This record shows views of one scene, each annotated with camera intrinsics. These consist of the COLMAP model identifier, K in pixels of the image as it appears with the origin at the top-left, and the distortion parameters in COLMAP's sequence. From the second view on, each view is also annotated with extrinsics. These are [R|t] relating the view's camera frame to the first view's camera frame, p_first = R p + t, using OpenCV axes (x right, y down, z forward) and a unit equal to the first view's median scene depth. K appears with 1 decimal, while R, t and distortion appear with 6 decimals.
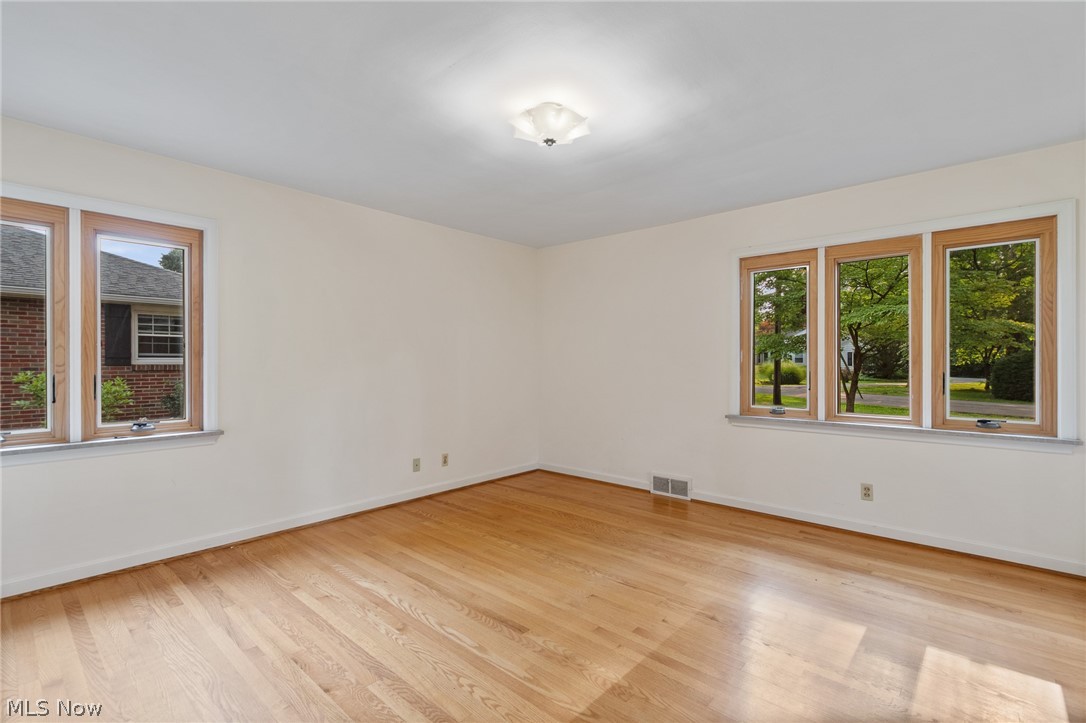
lens RADIAL K [[484.1, 0, 543.0], [0, 484.1, 361.5], [0, 0, 1]] dist [0.001601, 0.000193]
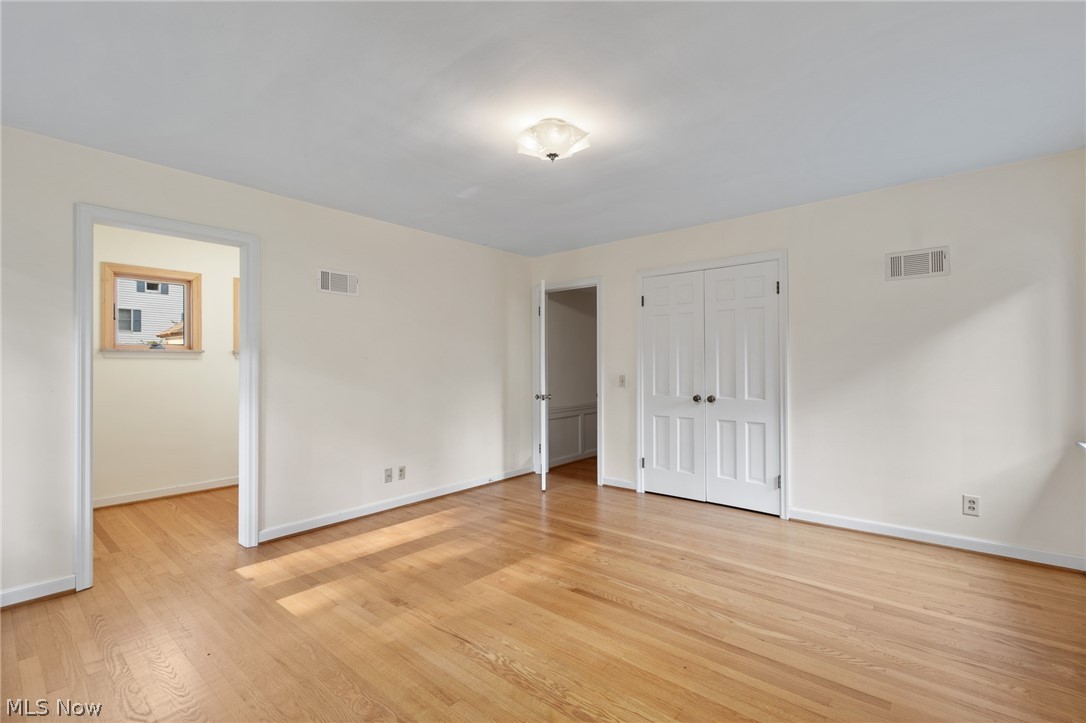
lens RADIAL K [[484.1, 0, 543.0], [0, 484.1, 361.5], [0, 0, 1]] dist [0.001601, 0.000193]
pose [[-0.999738, 0.004206, -0.022498, 0.060393], [0.004259, 0.999988, -0.002305, -0.006700], [0.022488, -0.002400, -0.999744, 2.046976]]
